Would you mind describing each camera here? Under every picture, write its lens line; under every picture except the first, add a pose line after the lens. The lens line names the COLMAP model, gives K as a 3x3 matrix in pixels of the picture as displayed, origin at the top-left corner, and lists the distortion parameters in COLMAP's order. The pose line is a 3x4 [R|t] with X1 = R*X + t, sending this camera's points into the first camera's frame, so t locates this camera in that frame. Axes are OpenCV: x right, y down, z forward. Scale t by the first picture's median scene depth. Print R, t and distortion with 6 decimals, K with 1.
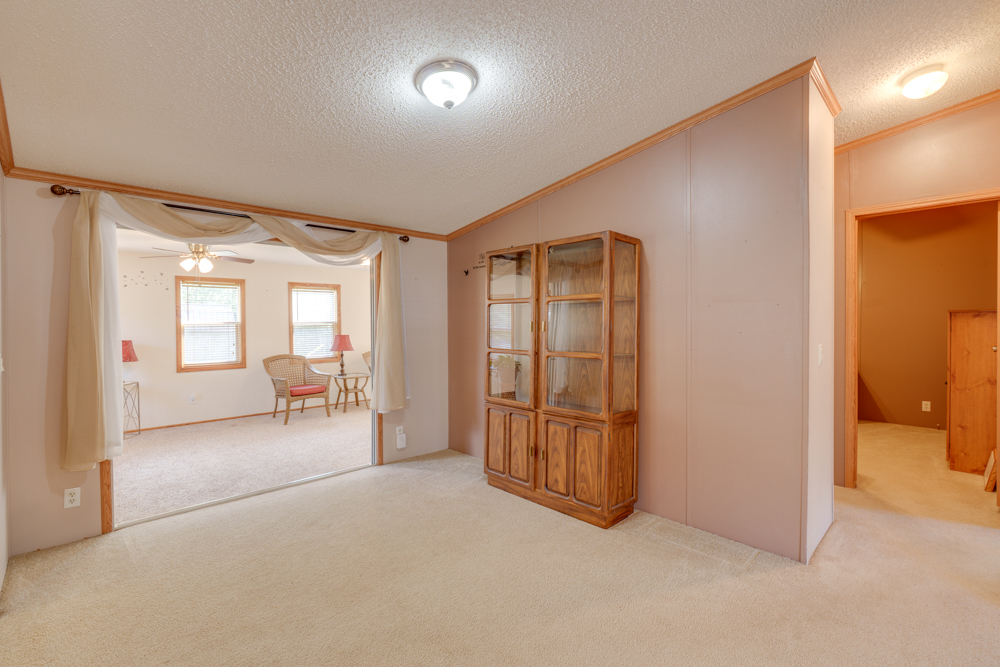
lens RADIAL K [[445.7, 0, 498.9], [0, 445.7, 328.9], [0, 0, 1]] dist [-0.001341, 0.000355]
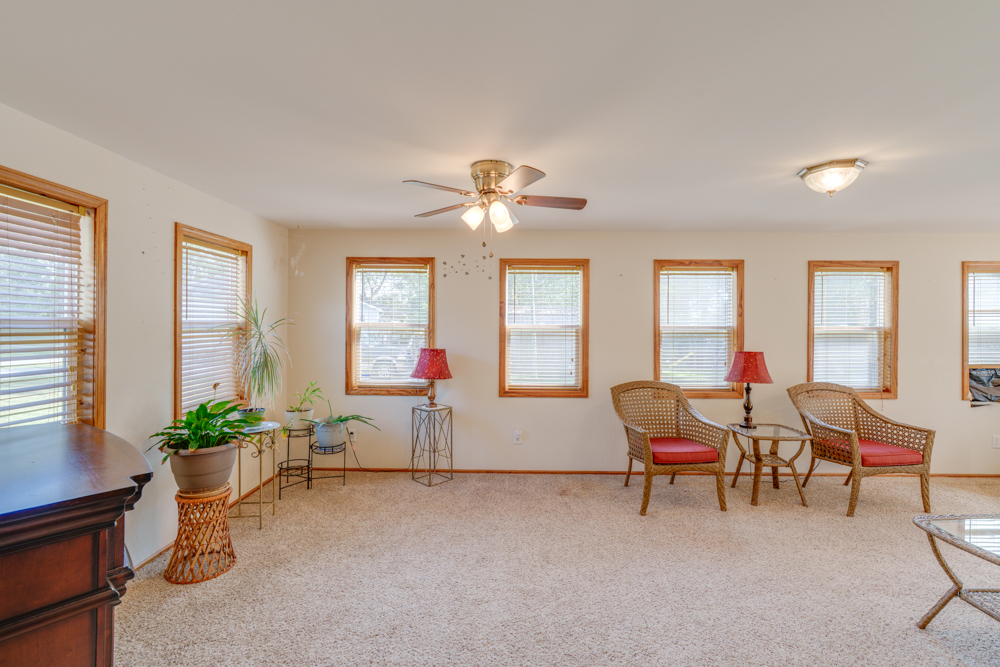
lens RADIAL K [[445.7, 0, 498.9], [0, 445.7, 328.9], [0, 0, 1]] dist [-0.001341, 0.000355]
pose [[0.710511, 0.015010, -0.703526, -0.229988], [-0.021389, 0.999771, -0.000270, -0.008468], [0.703361, 0.015239, 0.710670, 0.497356]]
